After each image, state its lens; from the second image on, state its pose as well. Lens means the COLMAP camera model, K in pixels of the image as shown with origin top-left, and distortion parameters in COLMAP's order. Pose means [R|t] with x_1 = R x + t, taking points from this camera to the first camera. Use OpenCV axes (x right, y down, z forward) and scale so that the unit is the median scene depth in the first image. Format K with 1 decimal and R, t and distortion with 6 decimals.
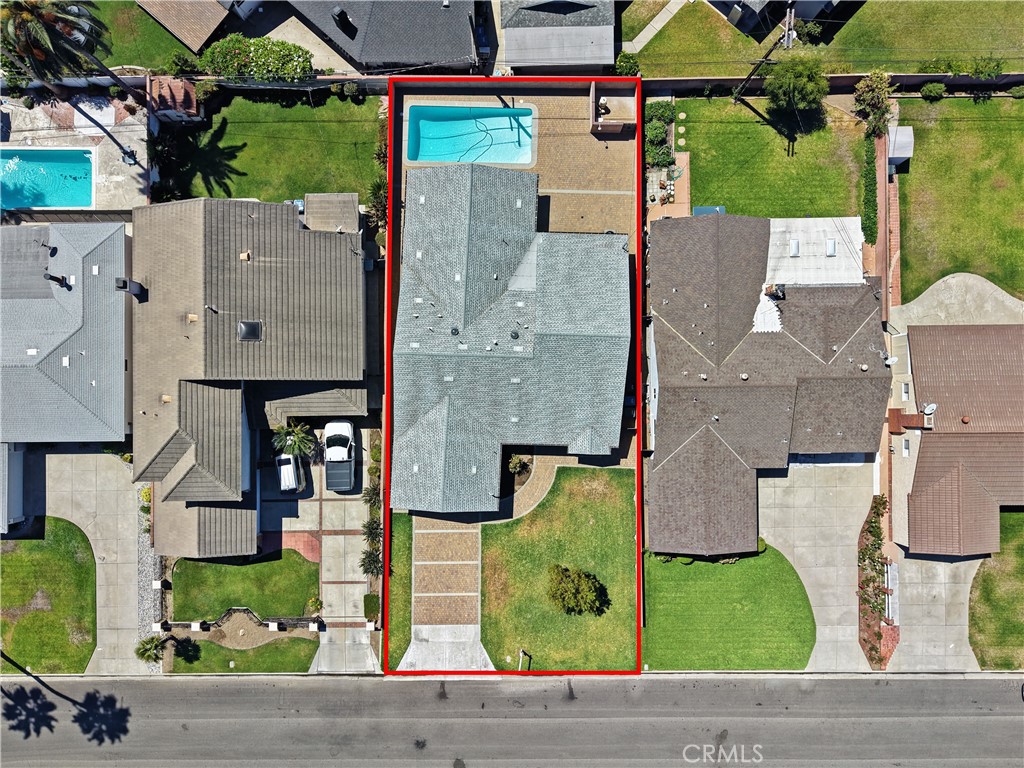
lens RADIAL K [[697.7, 0, 512.0], [0, 697.7, 384.0], [0, 0, 1]] dist [0.006504, 0.000546]
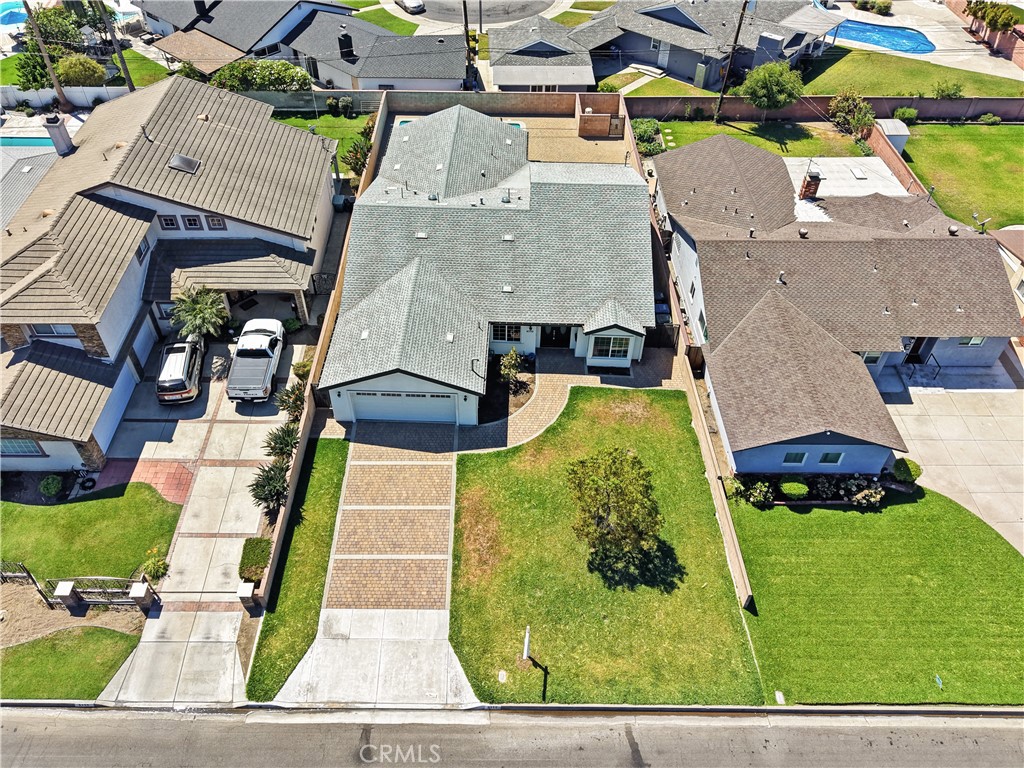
lens RADIAL K [[730.8, 0, 494.0], [0, 730.8, 383.3], [0, 0, 1]] dist [-0.003603, 0.008033]
pose [[0.999979, -0.006312, -0.001589, -0.009177], [0.003533, 0.731366, -0.681976, 0.603832], [0.005467, 0.681956, 0.731373, 0.473117]]
